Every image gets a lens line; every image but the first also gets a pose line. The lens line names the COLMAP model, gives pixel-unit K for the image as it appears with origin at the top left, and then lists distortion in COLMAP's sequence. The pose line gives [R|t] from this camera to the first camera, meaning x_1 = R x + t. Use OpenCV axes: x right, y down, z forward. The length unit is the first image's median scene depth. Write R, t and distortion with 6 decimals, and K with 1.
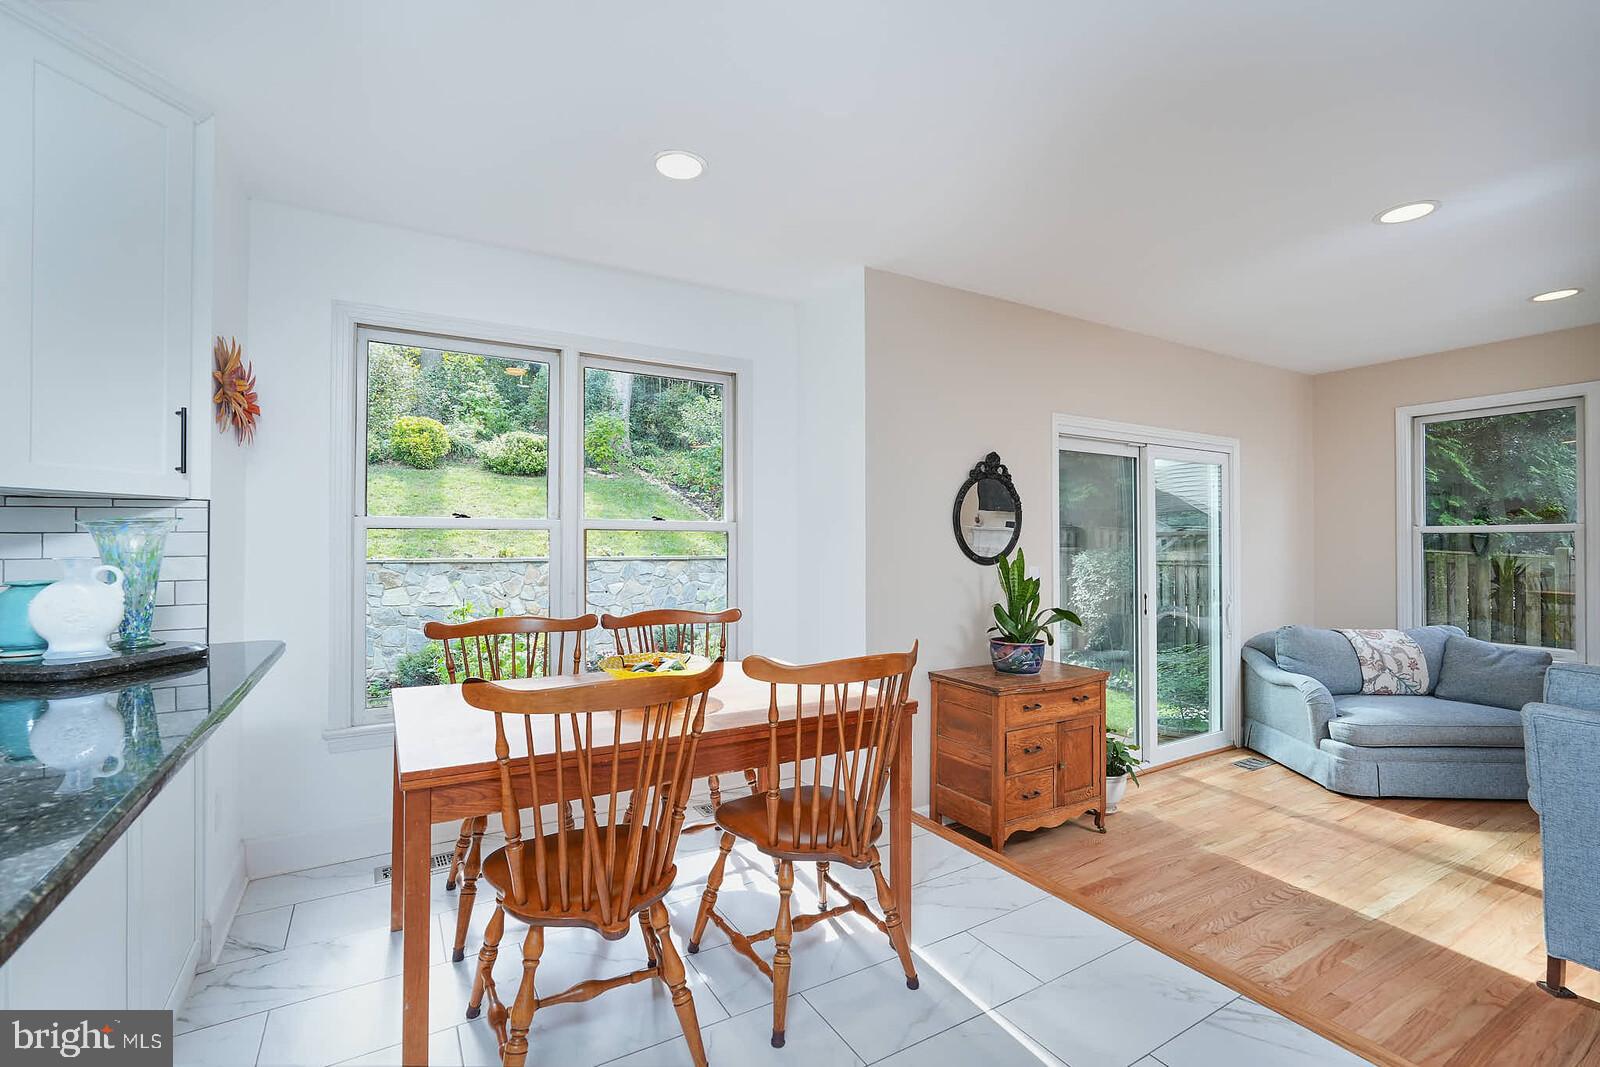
lens RADIAL K [[713.2, 0, 777.8], [0, 713.2, 537.2], [0, 0, 1]] dist [-0.010032, 0.003229]
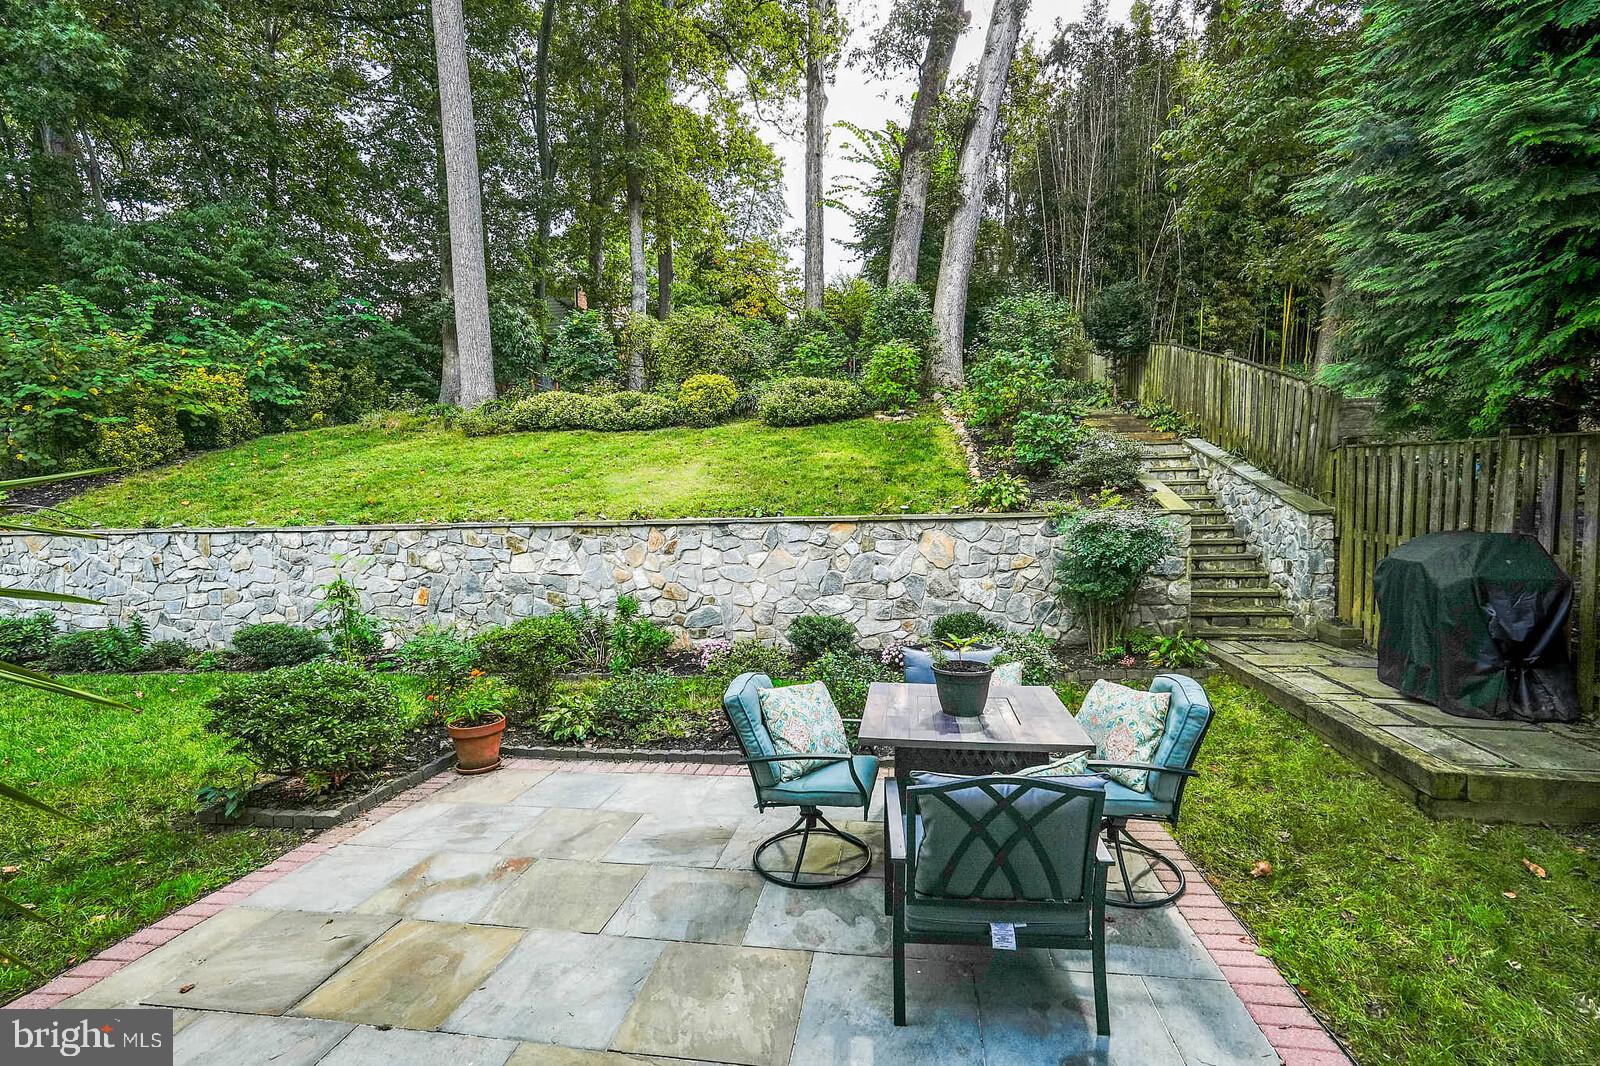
lens RADIAL K [[713.2, 0, 800.1], [0, 713.2, 535.0], [0, 0, 1]] dist [-0.010032, 0.003229]
pose [[0.777922, 0.006493, -0.628327, 0.313691], [0.025477, 0.998798, 0.041864, 0.016578], [0.627844, -0.048575, 0.776822, 0.482634]]
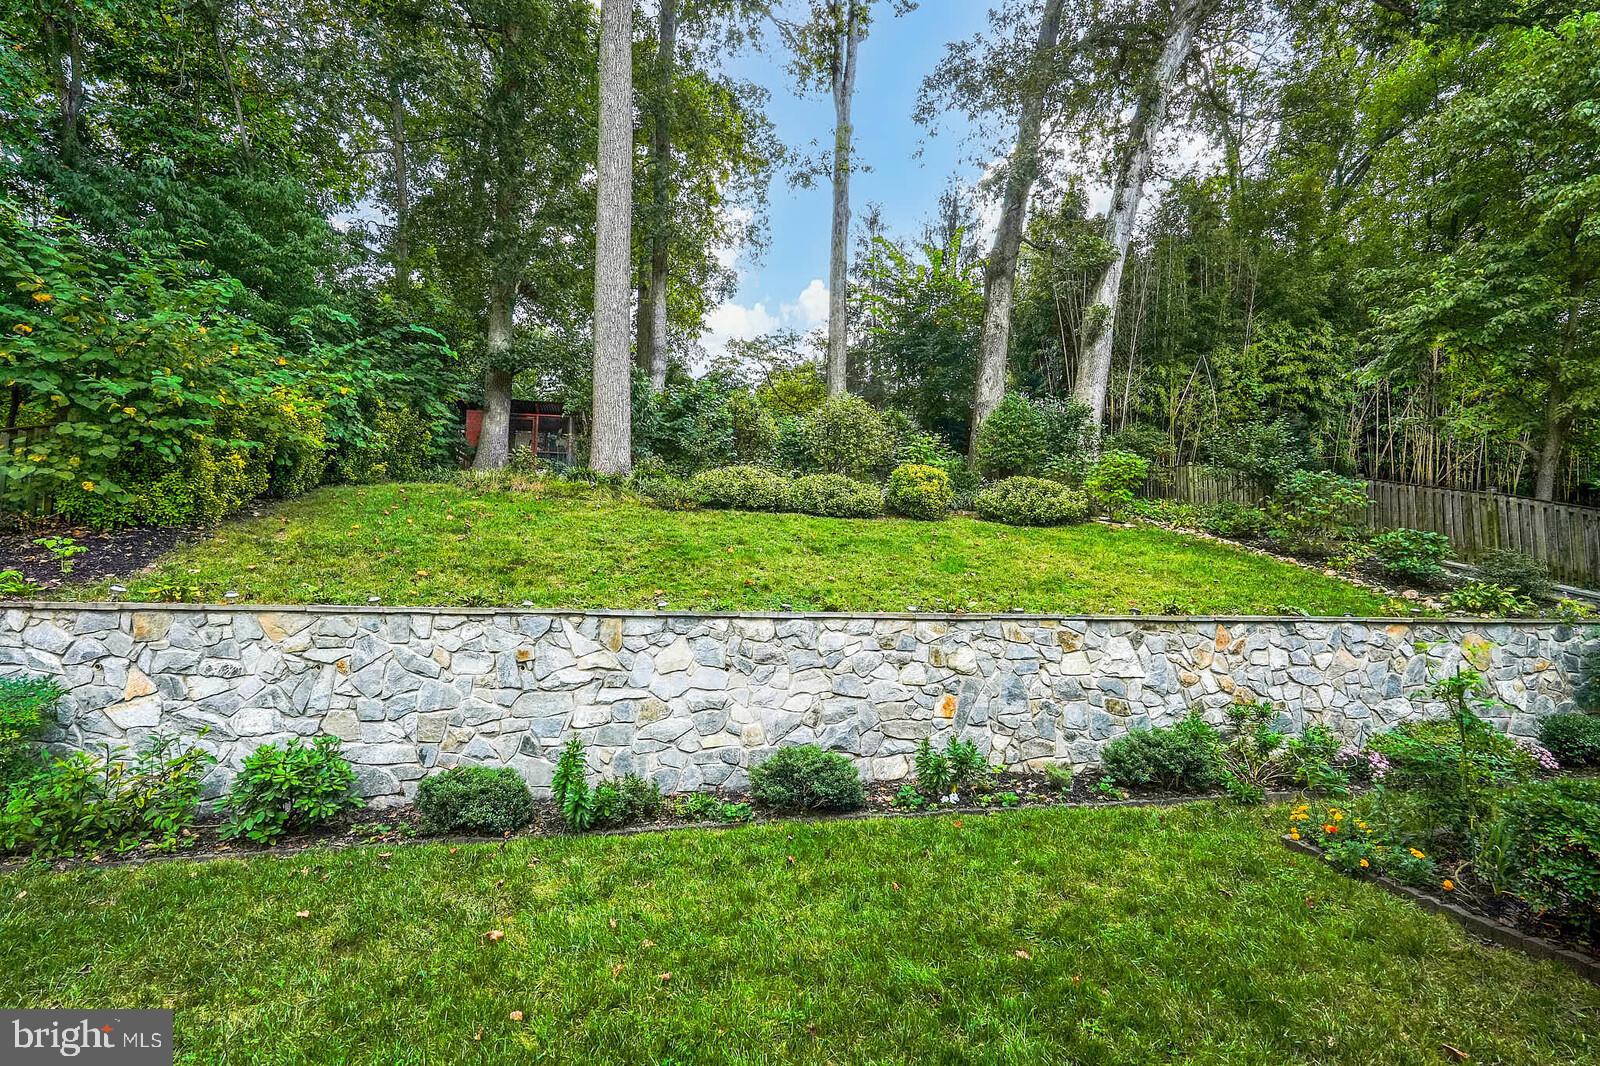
lens RADIAL K [[713.2, 0, 795.6], [0, 713.2, 541.5], [0, 0, 1]] dist [-0.010032, 0.003229]
pose [[0.940655, -0.027314, -0.338263, -0.531207], [-0.006586, 0.995099, -0.098667, 0.028533], [0.339301, 0.095039, 0.935865, 0.148641]]
